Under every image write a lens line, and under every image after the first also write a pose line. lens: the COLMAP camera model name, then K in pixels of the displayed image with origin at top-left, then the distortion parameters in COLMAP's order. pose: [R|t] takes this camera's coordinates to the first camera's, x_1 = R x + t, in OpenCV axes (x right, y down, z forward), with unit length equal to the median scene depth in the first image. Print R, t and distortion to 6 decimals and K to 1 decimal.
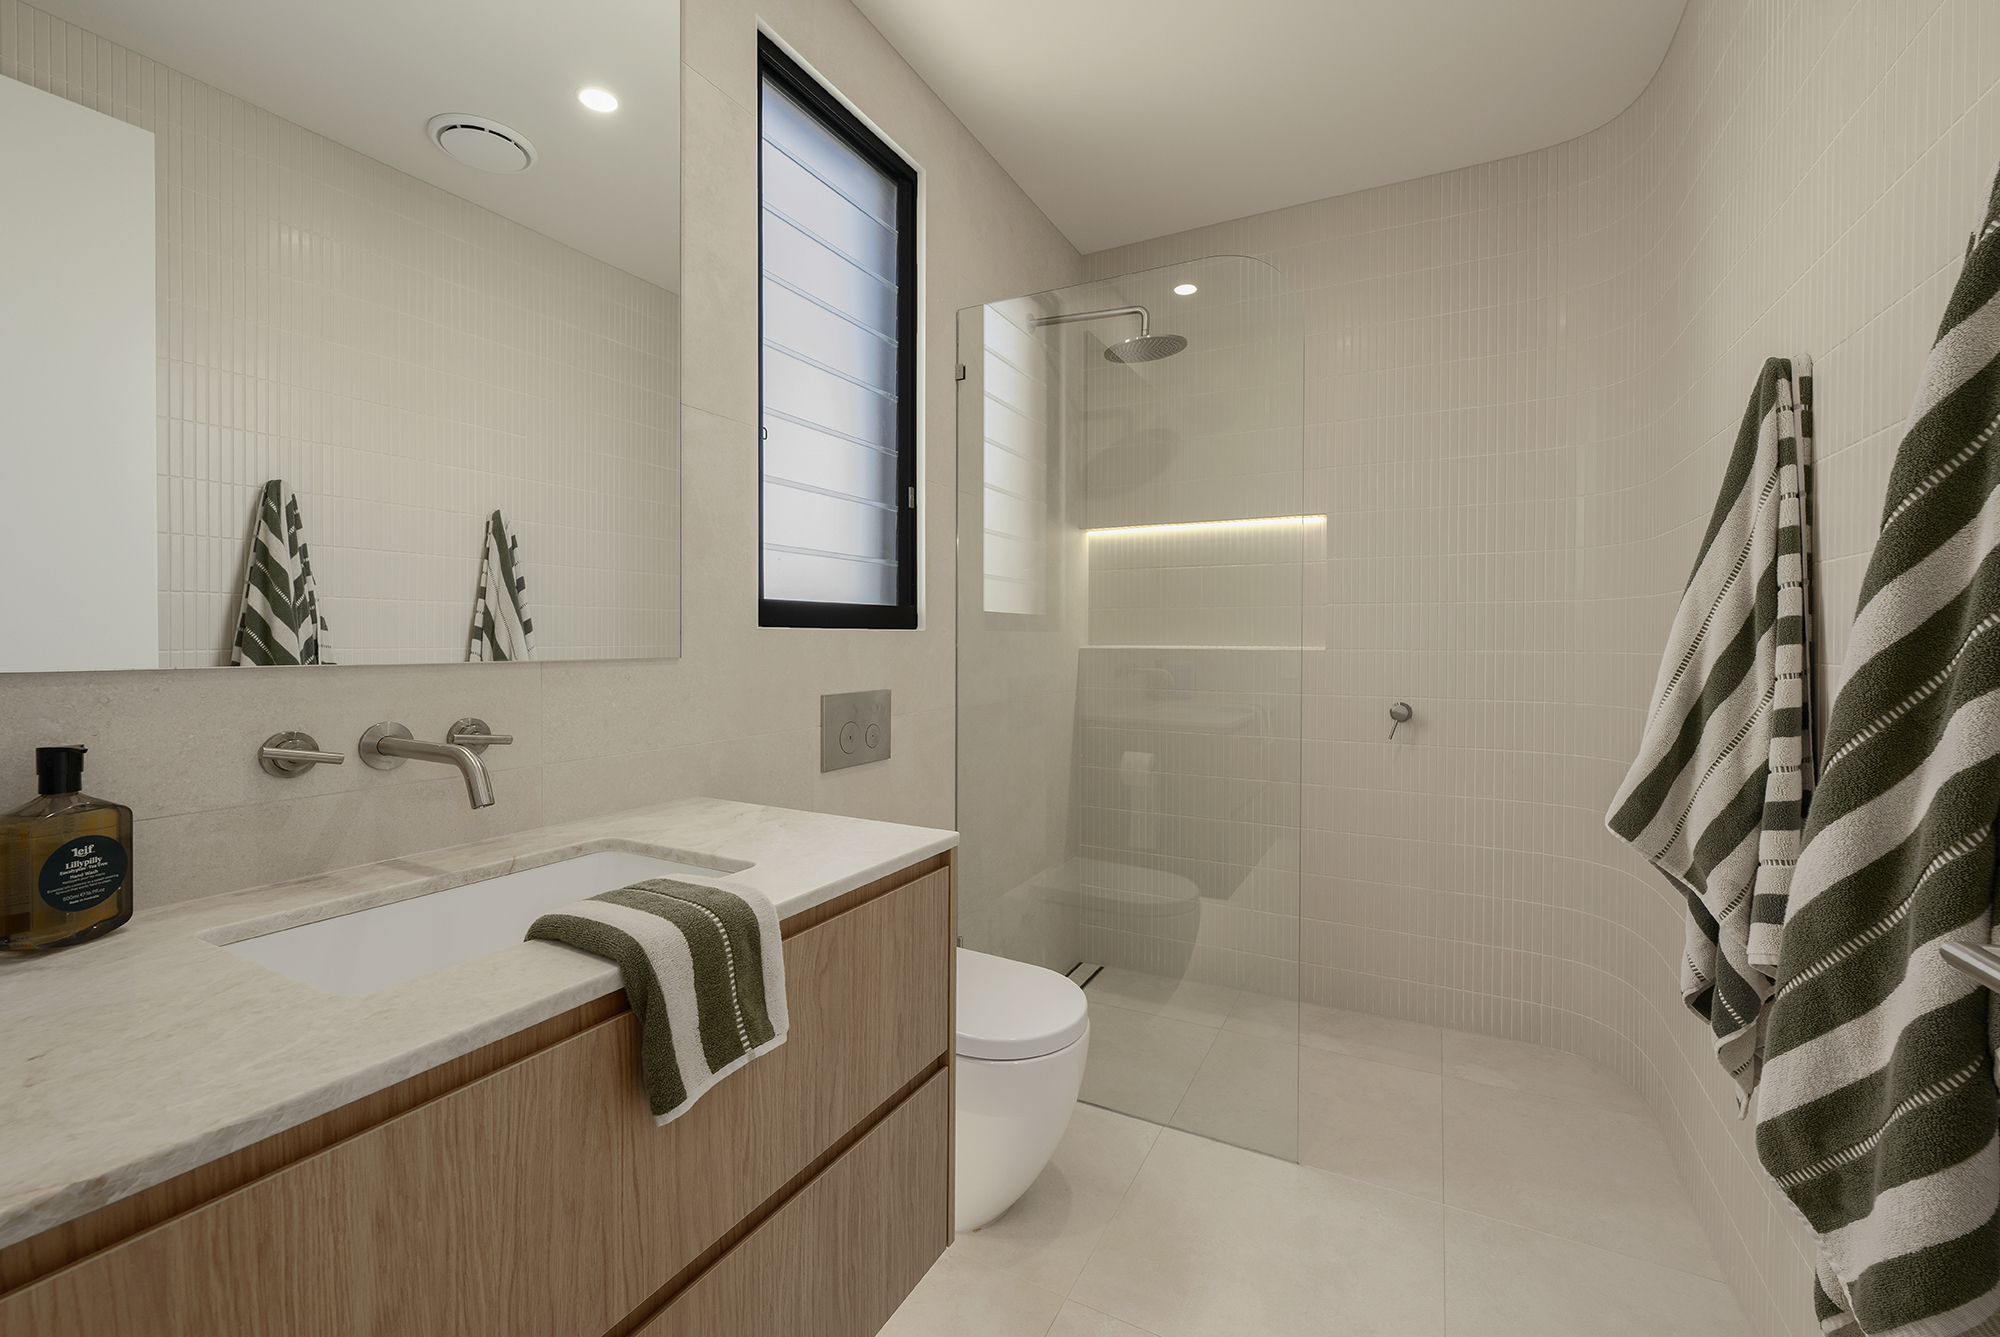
lens RADIAL K [[835.2, 0, 1001.0], [0, 835.2, 649.2], [0, 0, 1]] dist [-0.000005, -0.000002]
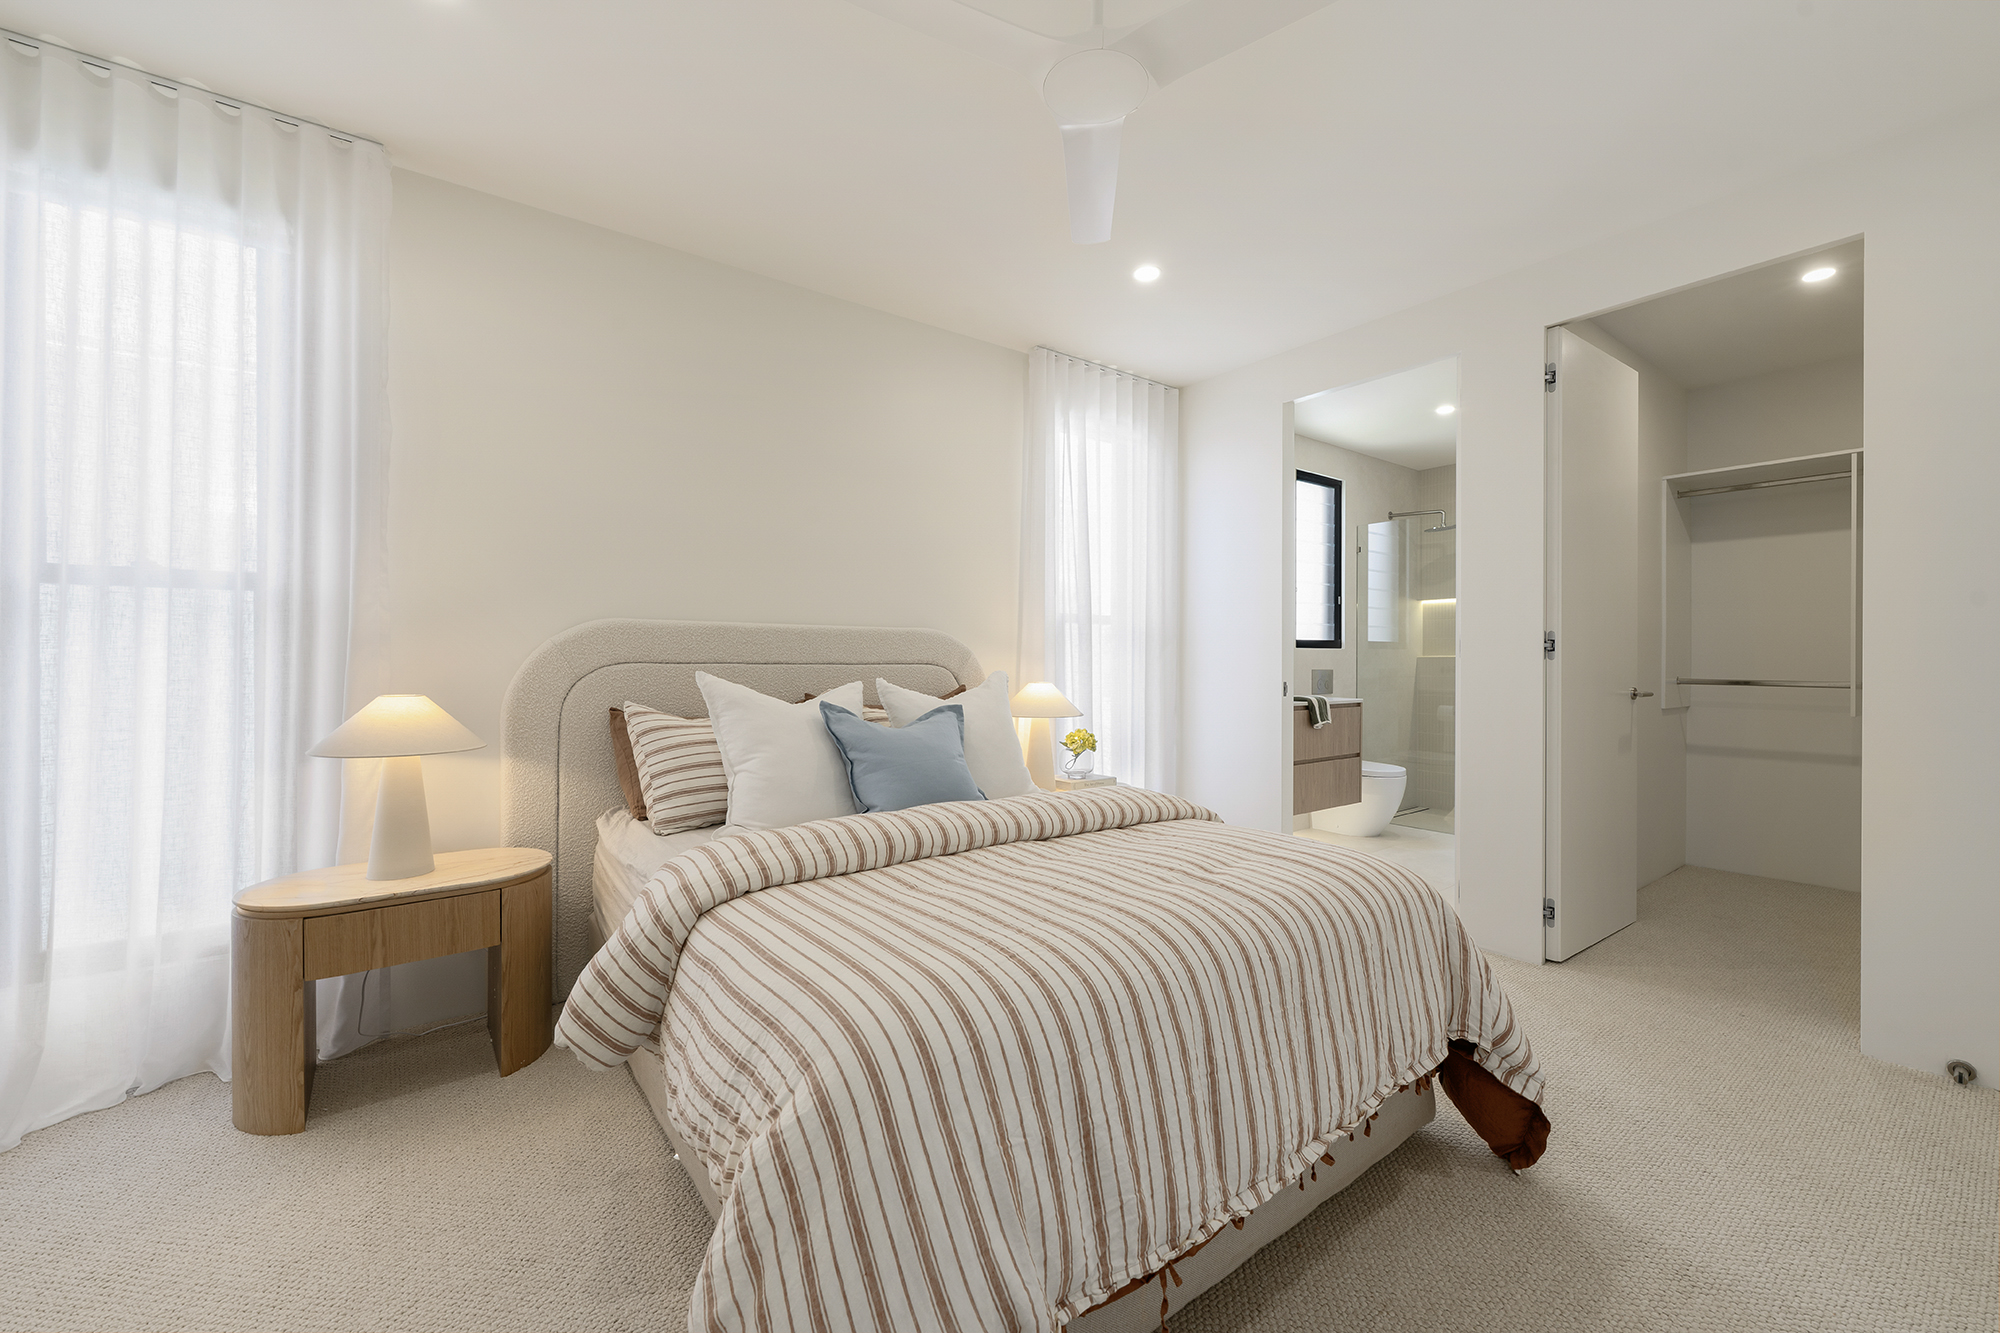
lens RADIAL K [[813.7, 0, 1000.0], [0, 813.7, 666.5], [0, 0, 1]] dist [-0.000952, 0.000070]
pose [[0.904281, 0.003821, -0.426921, 0.025790], [-0.003938, 0.999992, 0.000607, 0.037036], [0.426920, 0.001132, 0.904289, -1.884476]]
